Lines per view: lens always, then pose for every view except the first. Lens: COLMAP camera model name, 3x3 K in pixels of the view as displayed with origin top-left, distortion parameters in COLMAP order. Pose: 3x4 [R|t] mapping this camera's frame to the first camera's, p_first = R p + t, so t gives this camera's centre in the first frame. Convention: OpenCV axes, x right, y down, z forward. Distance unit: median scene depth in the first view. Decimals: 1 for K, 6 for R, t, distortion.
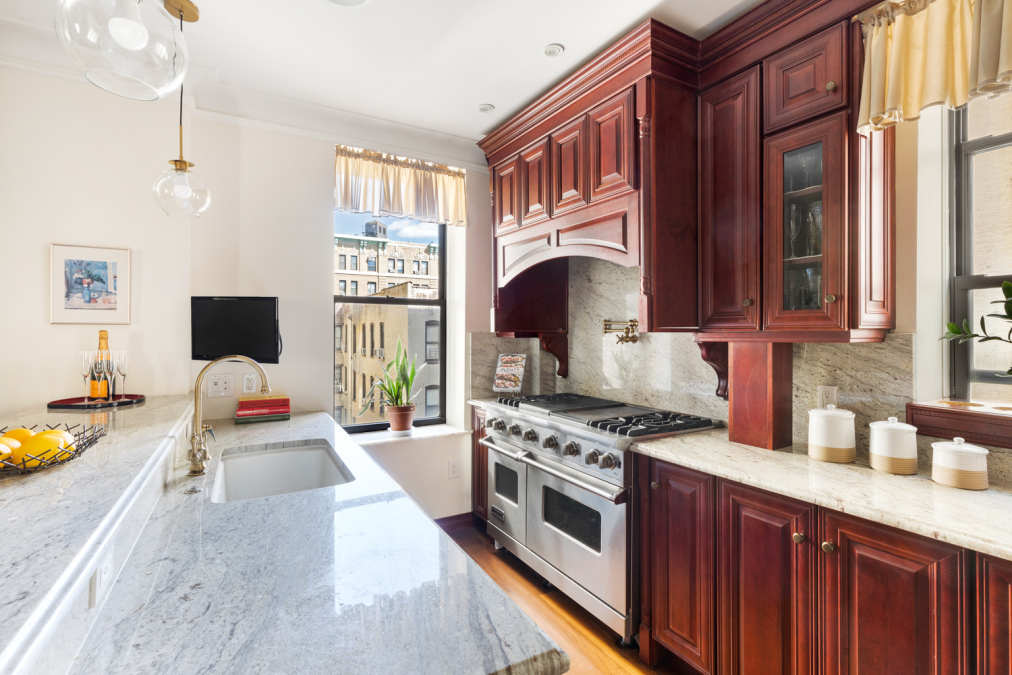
lens RADIAL K [[471.5, 0, 509.6], [0, 471.5, 331.5], [0, 0, 1]] dist [0.004175, 0.000559]
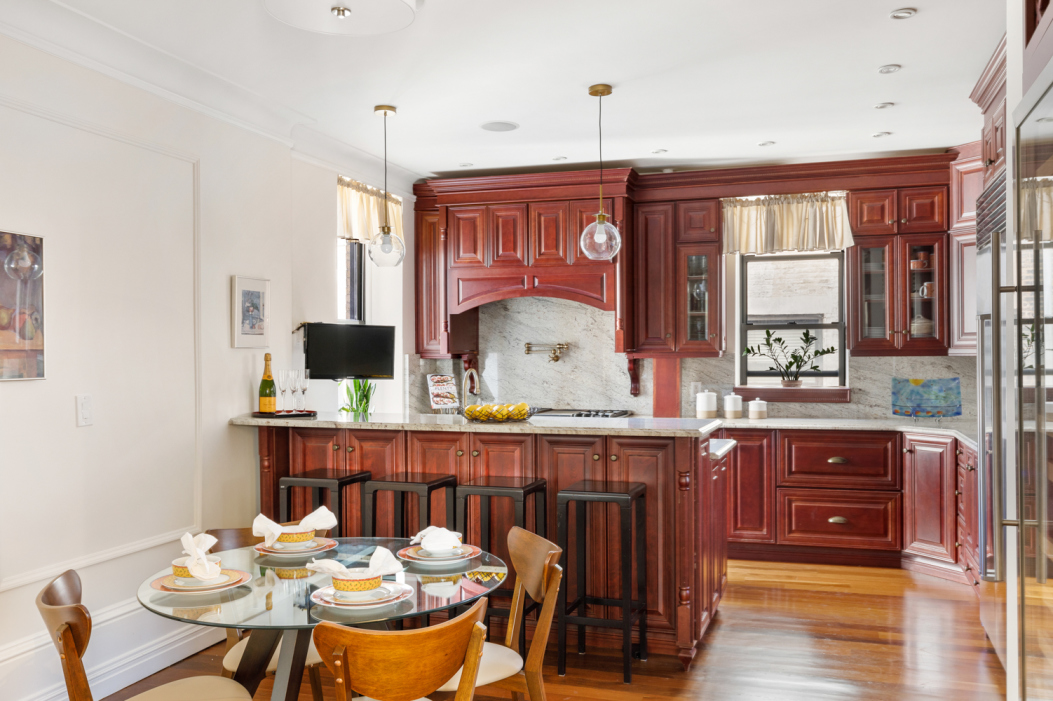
lens RADIAL K [[887.2, 0, 525.5], [0, 887.2, 350.9], [0, 0, 1]] dist [0.000314, -0.000346]
pose [[0.760679, -0.003228, 0.649121, -1.765124], [0.006127, 0.999979, -0.002208, 0.000191], [-0.649100, 0.005656, 0.760682, -1.007128]]
